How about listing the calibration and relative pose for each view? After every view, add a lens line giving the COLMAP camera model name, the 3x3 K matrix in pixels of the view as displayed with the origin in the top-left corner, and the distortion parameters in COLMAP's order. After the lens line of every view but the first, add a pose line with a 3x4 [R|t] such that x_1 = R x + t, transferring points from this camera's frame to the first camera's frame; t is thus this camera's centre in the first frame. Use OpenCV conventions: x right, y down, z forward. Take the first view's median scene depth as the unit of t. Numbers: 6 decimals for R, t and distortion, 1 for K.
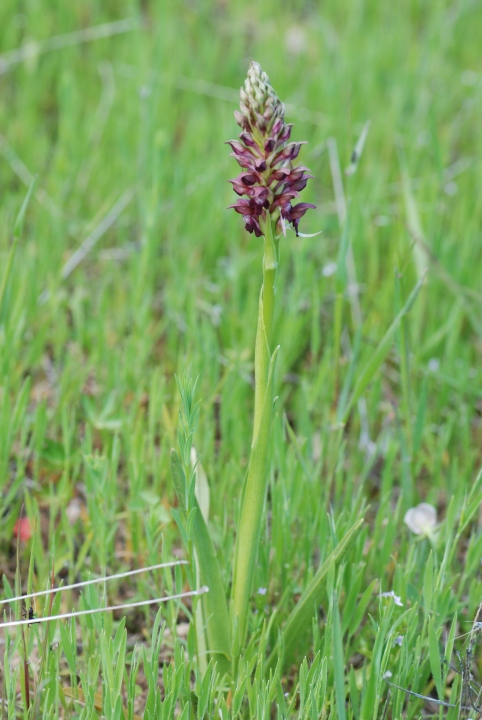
lens RADIAL K [[3157.5, 0, 240.7], [0, 3157.5, 360.1], [0, 0, 1]] dist [0.013522, 0.000000]
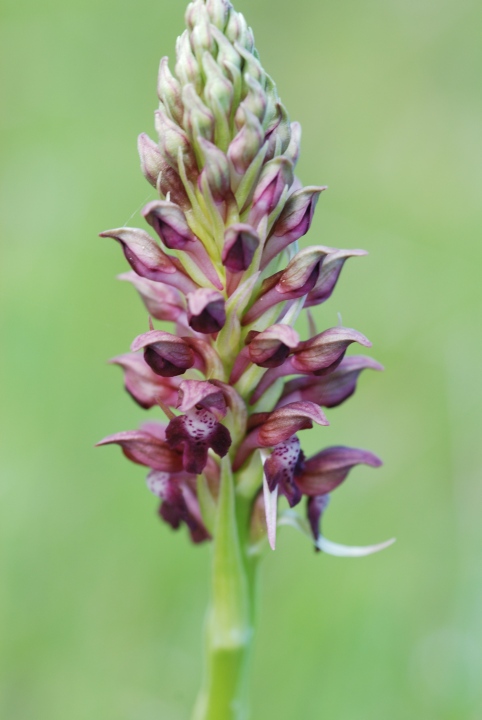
lens RADIAL K [[3157.5, 0, 240.8], [0, 3157.5, 359.5], [0, 0, 1]] dist [0.013522, 0.000000]
pose [[0.994380, 0.069047, -0.080257, 0.034676], [-0.077666, 0.990918, -0.109767, -0.023262], [0.071949, 0.115384, 0.990712, 0.692418]]
